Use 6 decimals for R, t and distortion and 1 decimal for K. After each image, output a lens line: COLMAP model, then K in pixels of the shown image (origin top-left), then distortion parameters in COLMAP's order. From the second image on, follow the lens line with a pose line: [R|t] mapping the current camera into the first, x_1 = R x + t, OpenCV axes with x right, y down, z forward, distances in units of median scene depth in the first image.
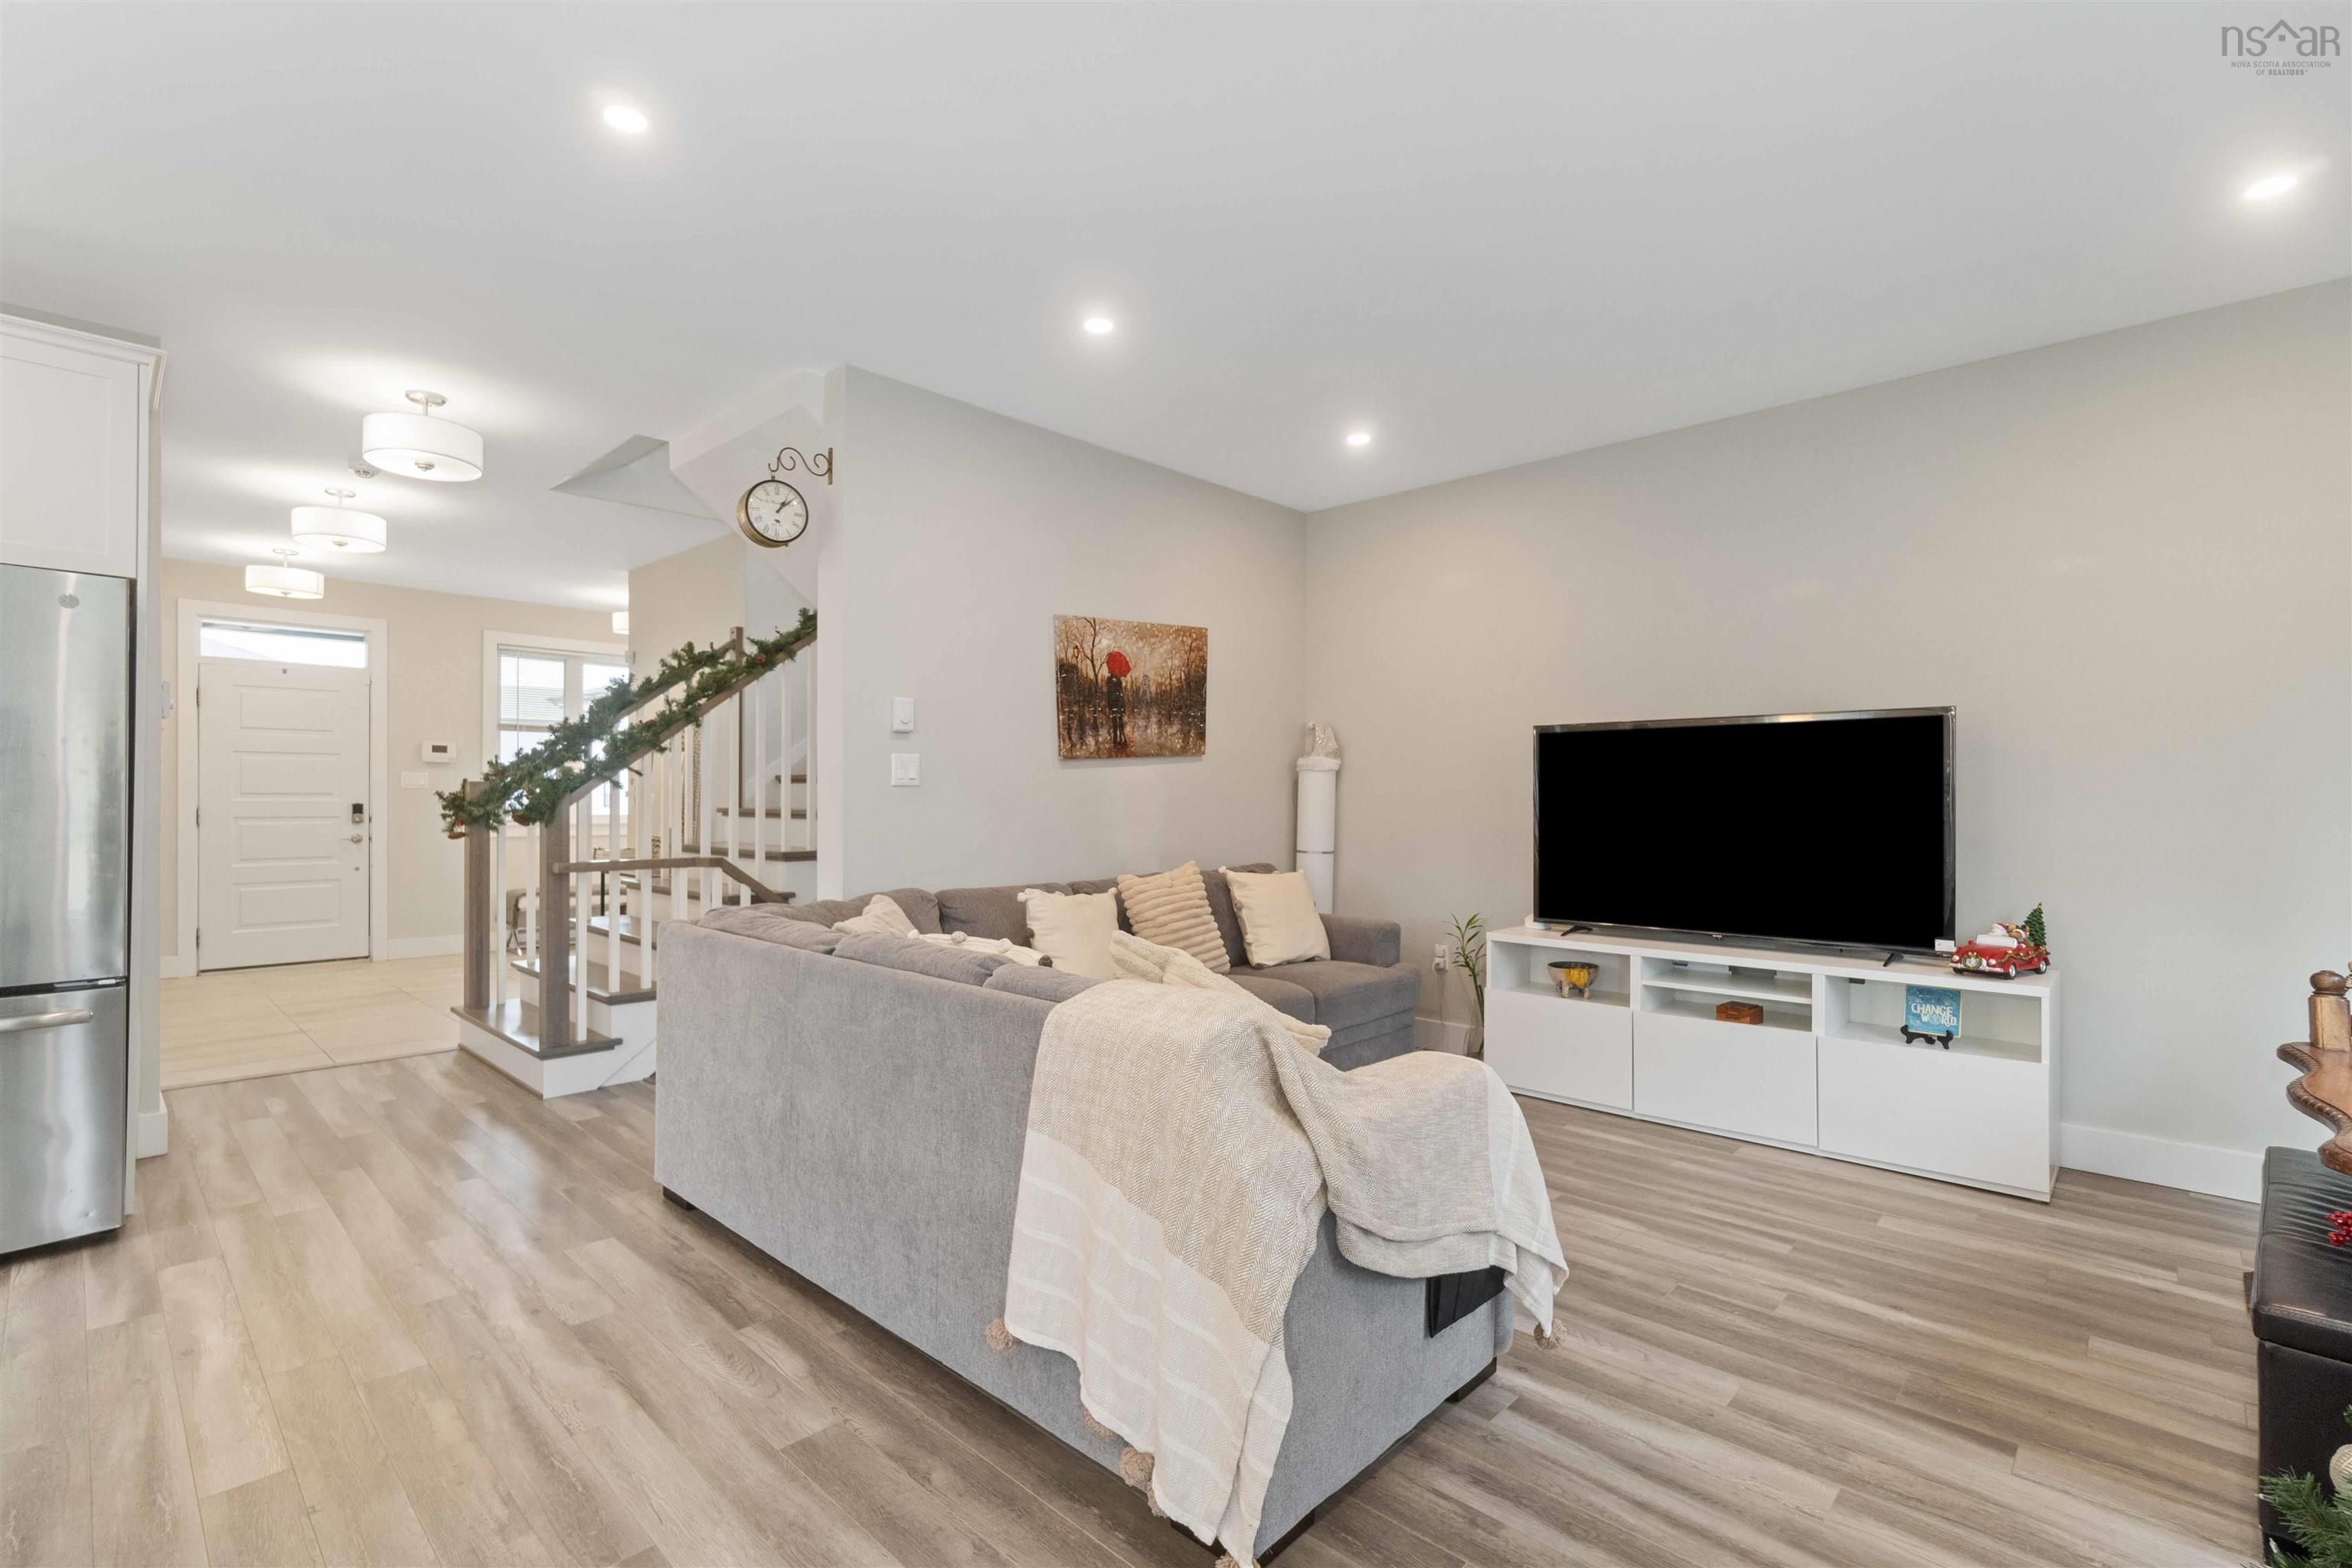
lens RADIAL K [[1062.3, 0, 1149.0], [0, 1062.3, 795.7], [0, 0, 1]] dist [-0.004639, 0.002302]
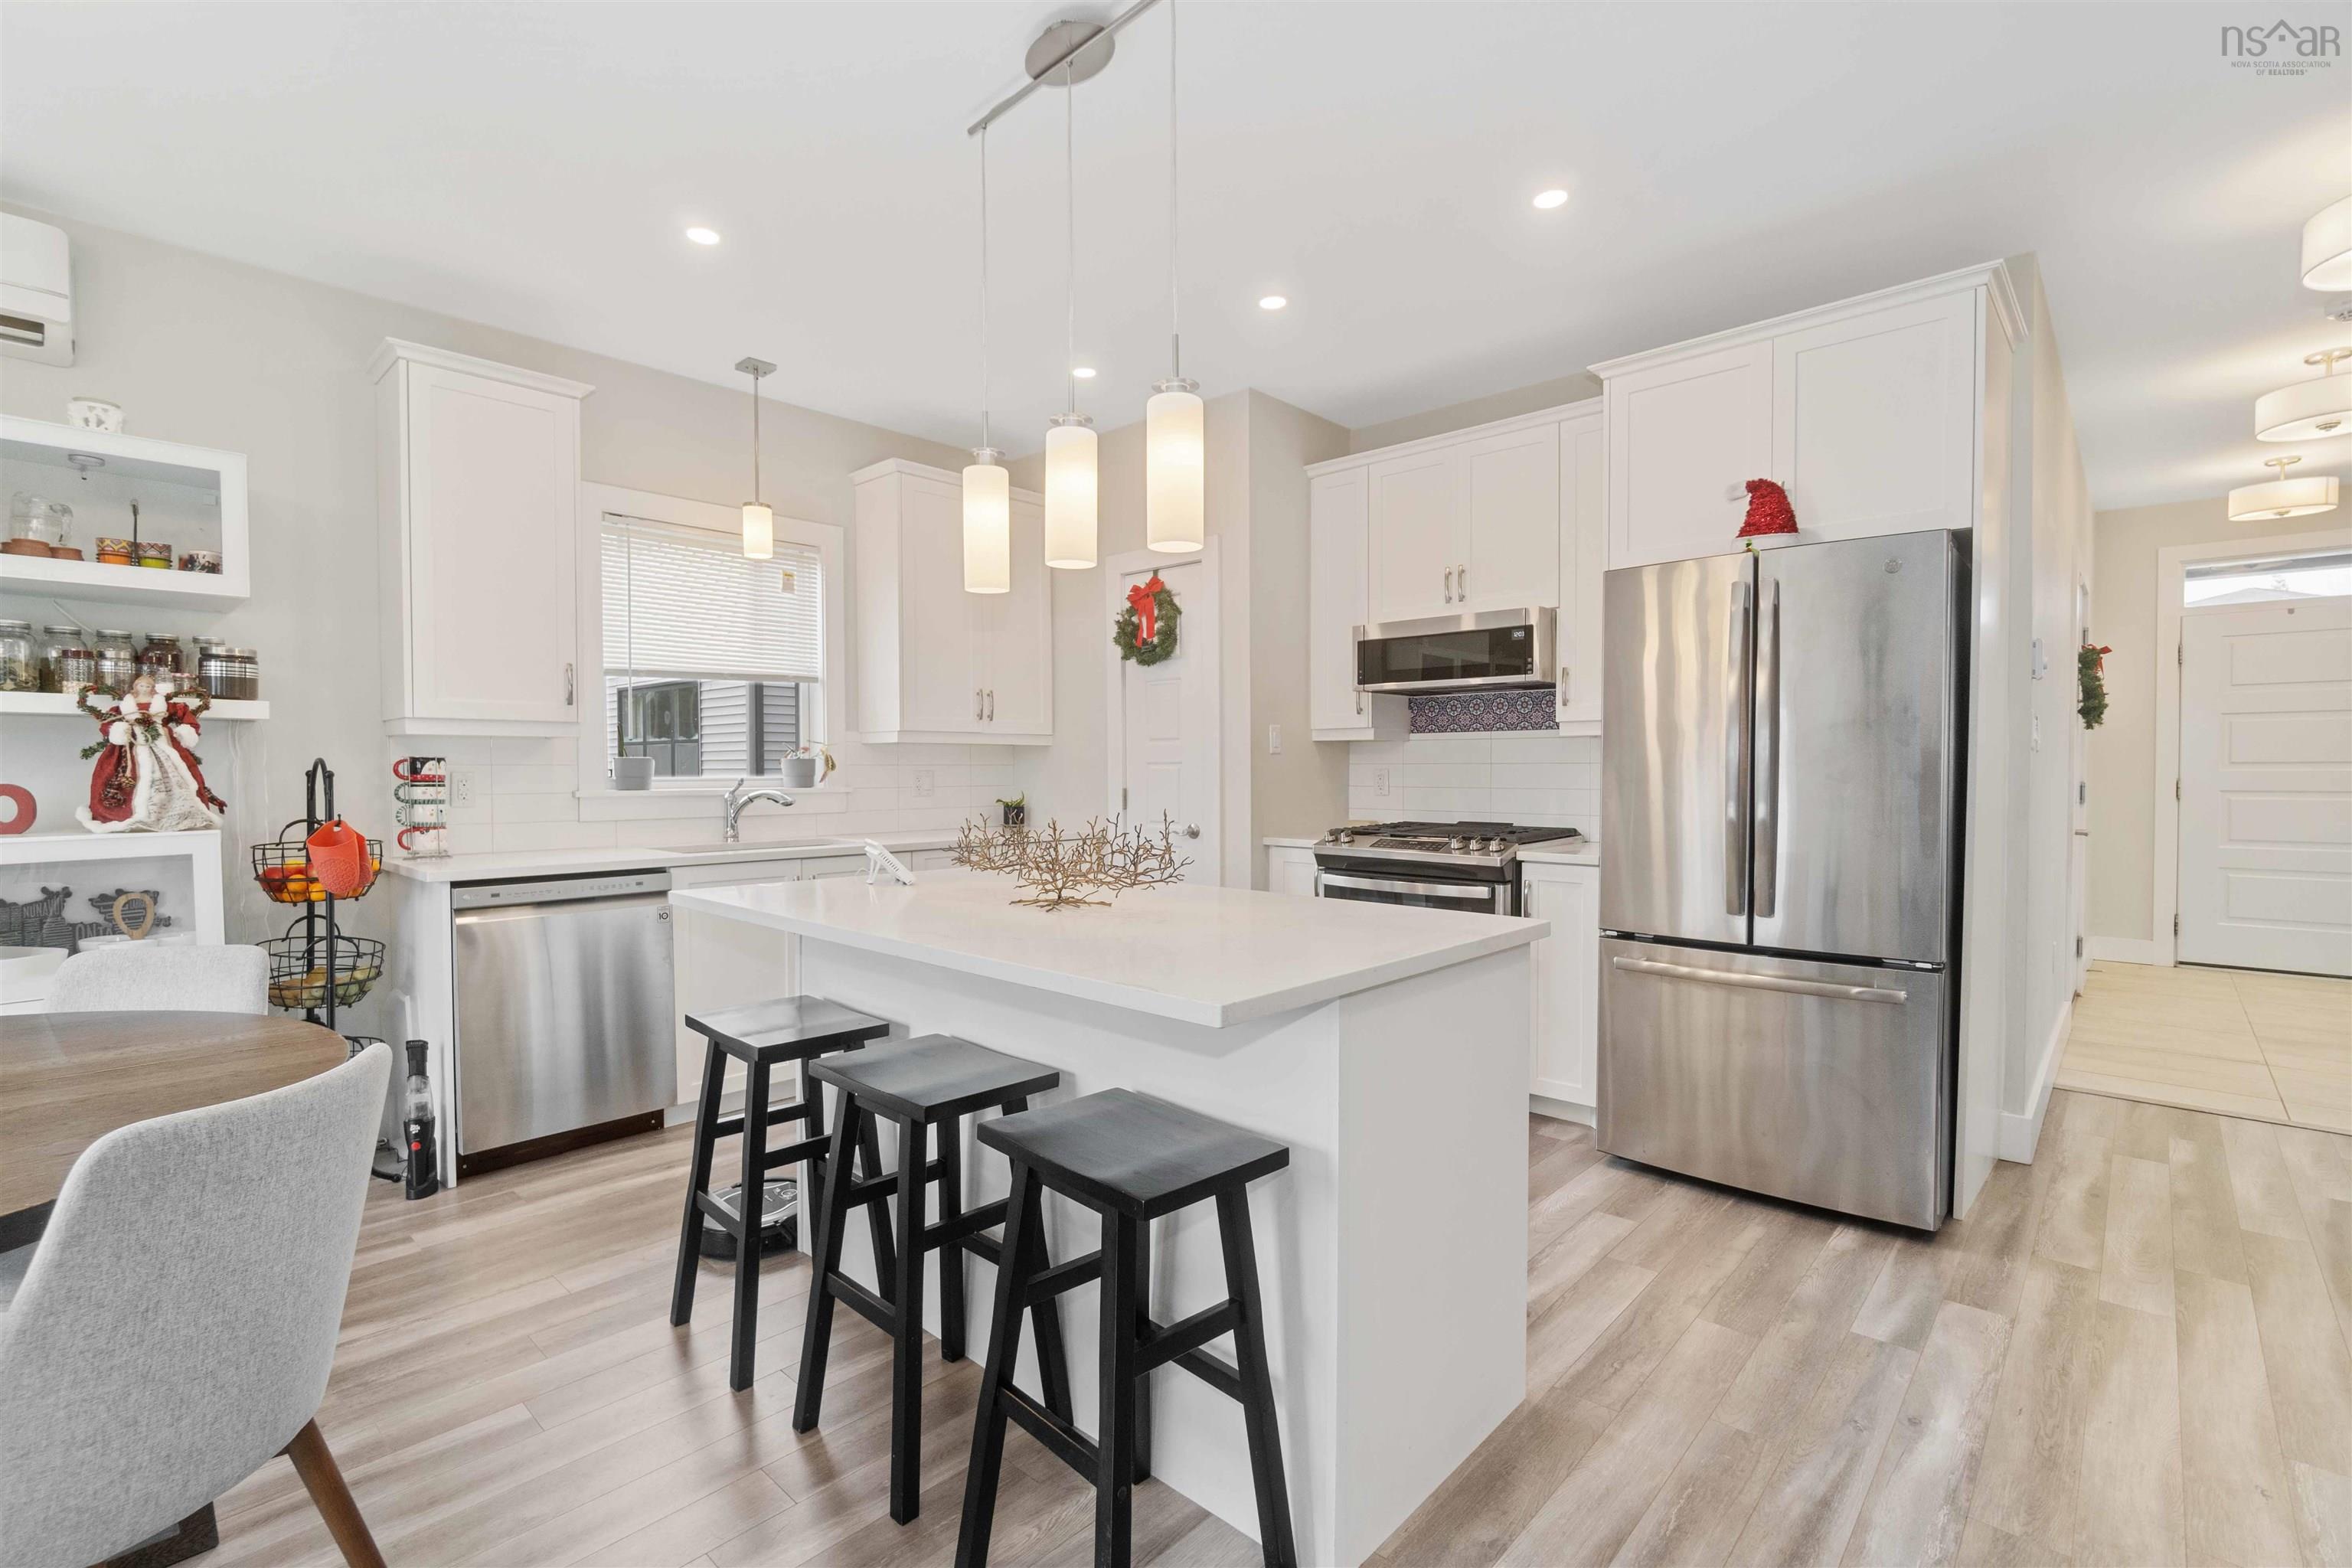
lens RADIAL K [[1062.3, 0, 1153.9], [0, 1062.3, 786.9], [0, 0, 1]] dist [-0.004639, 0.002302]
pose [[0.019566, 0.014833, -0.999699, -0.037534], [0.005593, 0.999873, 0.014945, -0.000532], [0.999793, -0.005883, 0.019481, 0.191522]]
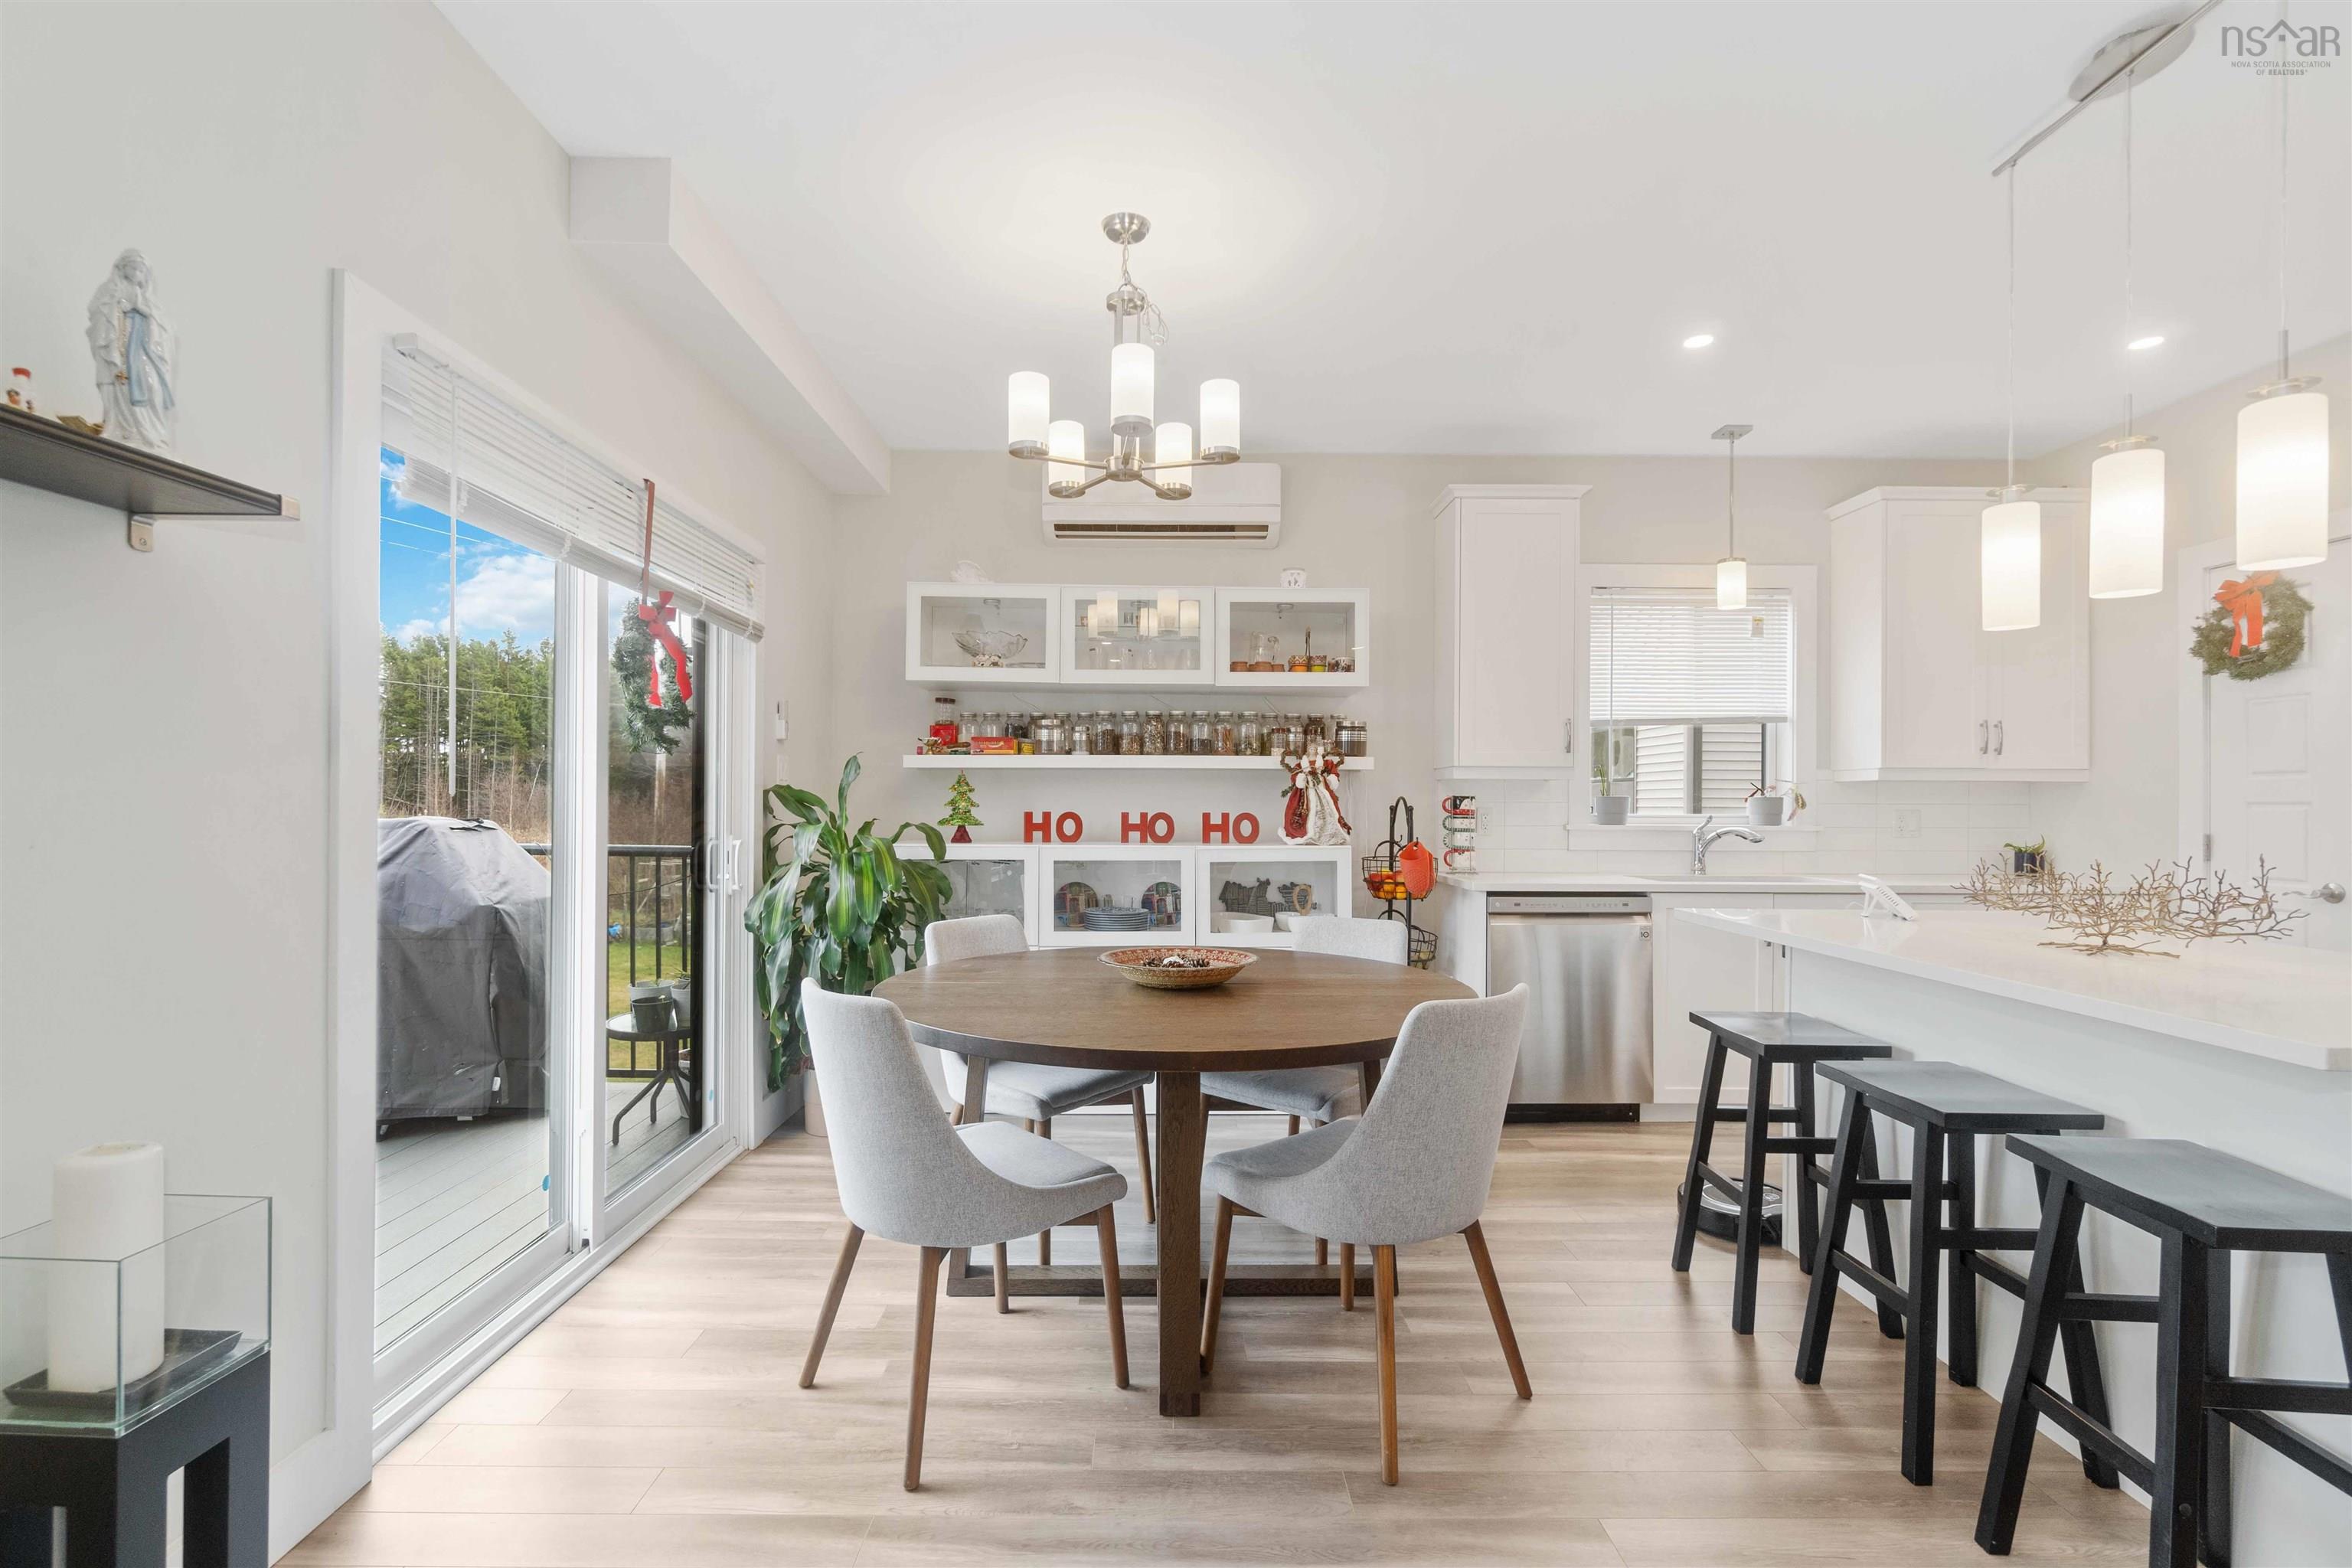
lens RADIAL K [[1062.3, 0, 1175.6], [0, 1062.3, 806.6], [0, 0, 1]] dist [-0.004639, 0.002302]
pose [[-0.705465, -0.004991, -0.708727, 0.089538], [-0.004744, 0.999986, -0.002320, 0.000208], [0.708729, 0.001726, -0.705479, 0.196130]]
